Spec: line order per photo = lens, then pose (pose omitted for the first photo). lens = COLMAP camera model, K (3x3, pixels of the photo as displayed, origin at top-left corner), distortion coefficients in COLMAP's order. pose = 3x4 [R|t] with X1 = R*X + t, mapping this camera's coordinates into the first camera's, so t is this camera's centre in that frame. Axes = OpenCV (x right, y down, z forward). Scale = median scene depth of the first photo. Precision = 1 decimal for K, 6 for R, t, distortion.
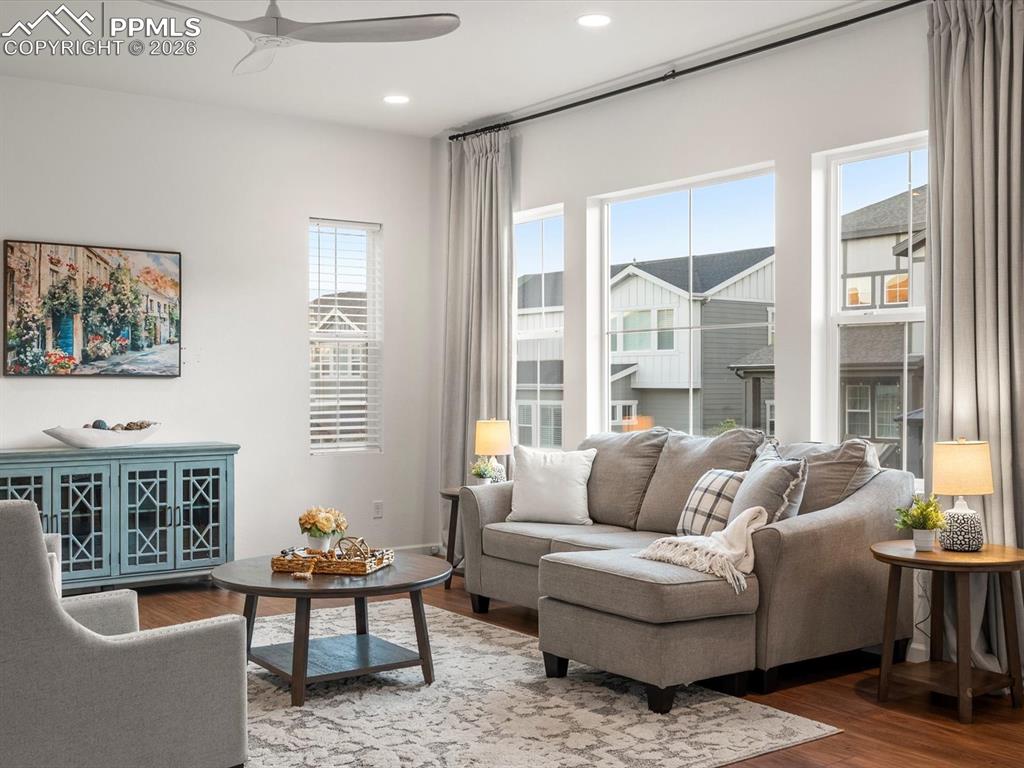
lens RADIAL K [[1137.9, 0, 512.0], [0, 1137.9, 384.0], [0, 0, 1]] dist [0.023293, 0.010909]
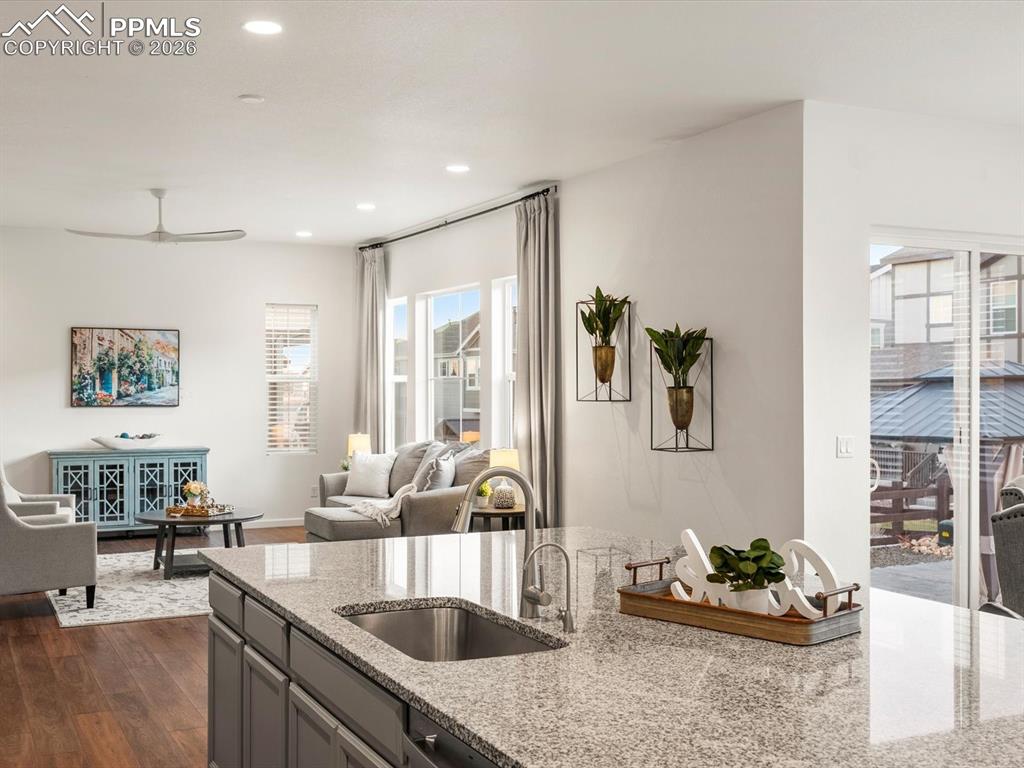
lens RADIAL K [[1137.9, 0, 512.0], [0, 1137.9, 384.0], [0, 0, 1]] dist [0.023293, 0.010909]
pose [[0.985129, -0.000687, -0.171813, 0.486745], [-0.000267, 0.999985, -0.005532, -0.030948], [0.171814, 0.005496, 0.985114, -0.556398]]
